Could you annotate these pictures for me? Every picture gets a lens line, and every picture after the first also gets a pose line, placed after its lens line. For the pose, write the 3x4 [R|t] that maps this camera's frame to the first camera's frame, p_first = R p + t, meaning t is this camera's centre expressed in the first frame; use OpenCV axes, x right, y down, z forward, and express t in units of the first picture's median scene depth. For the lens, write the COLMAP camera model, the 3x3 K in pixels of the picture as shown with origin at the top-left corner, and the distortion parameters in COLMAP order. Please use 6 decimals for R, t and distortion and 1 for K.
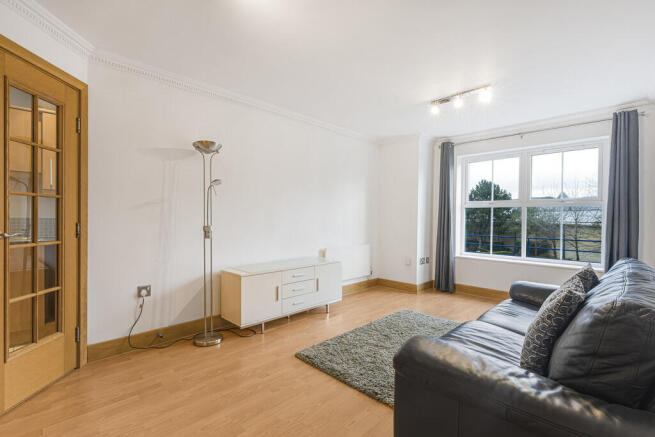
lens RADIAL K [[297.4, 0, 327.5], [0, 297.4, 218.5], [0, 0, 1]] dist [0.000366, -0.000212]
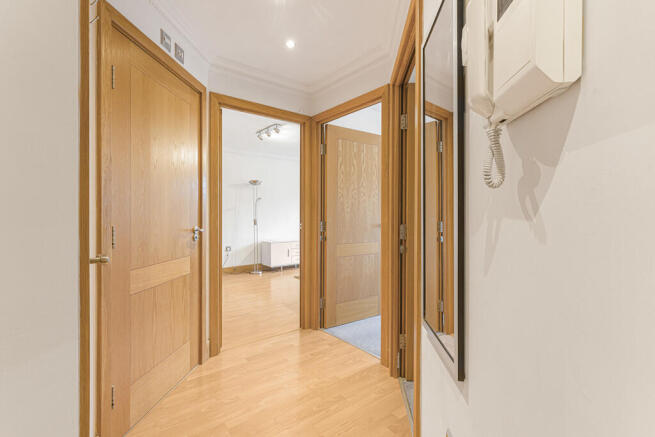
lens RADIAL K [[297.4, 0, 327.5], [0, 297.4, 218.5], [0, 0, 1]] dist [0.000366, -0.000212]
pose [[0.993231, -0.006067, -0.116001, 0.383870], [0.006130, 0.999981, 0.000188, 0.022693], [0.115997, -0.000898, 0.993249, -1.137851]]
